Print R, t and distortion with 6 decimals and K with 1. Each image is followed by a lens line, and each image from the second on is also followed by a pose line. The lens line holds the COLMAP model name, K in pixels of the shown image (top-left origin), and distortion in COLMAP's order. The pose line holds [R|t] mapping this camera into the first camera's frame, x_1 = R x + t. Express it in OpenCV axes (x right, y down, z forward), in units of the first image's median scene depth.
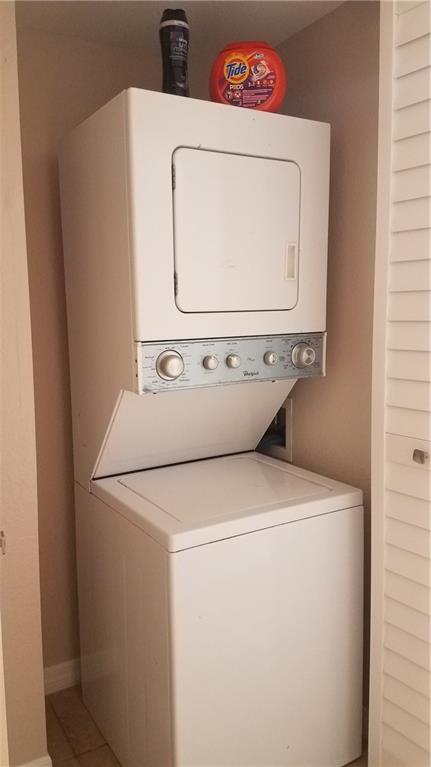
lens RADIAL K [[591.5, 0, 215.5], [0, 591.5, 383.5], [0, 0, 1]] dist [-0.029463, -0.006142]
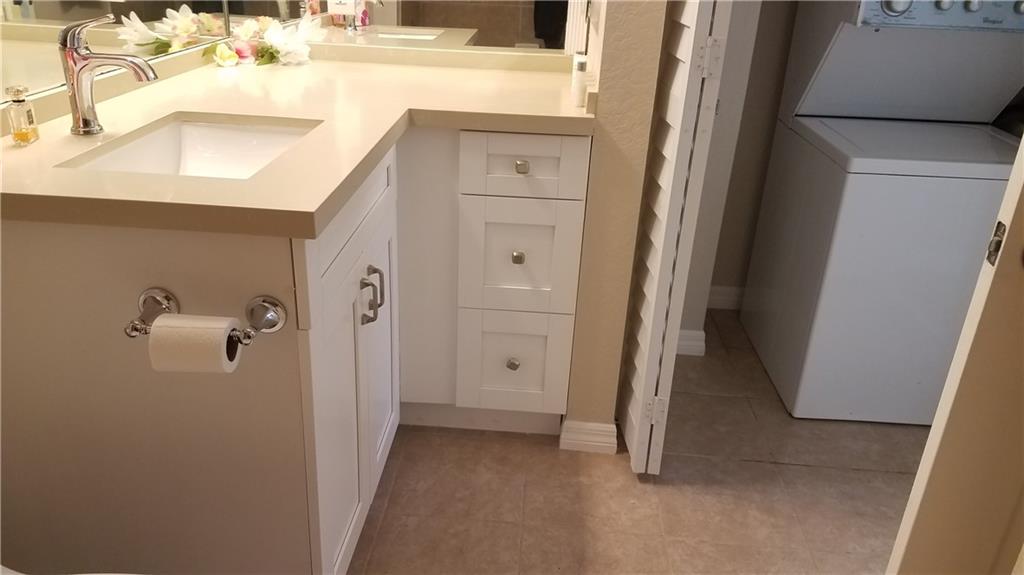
lens RADIAL K [[789.6, 0, 512.0], [0, 789.6, 287.5], [0, 0, 1]] dist [-0.029463, -0.006142]
pose [[0.828225, 0.265248, -0.493646, 0.150708], [-0.111629, 0.941324, 0.318508, 0.073073], [0.549164, -0.208691, 0.809238, -0.473292]]
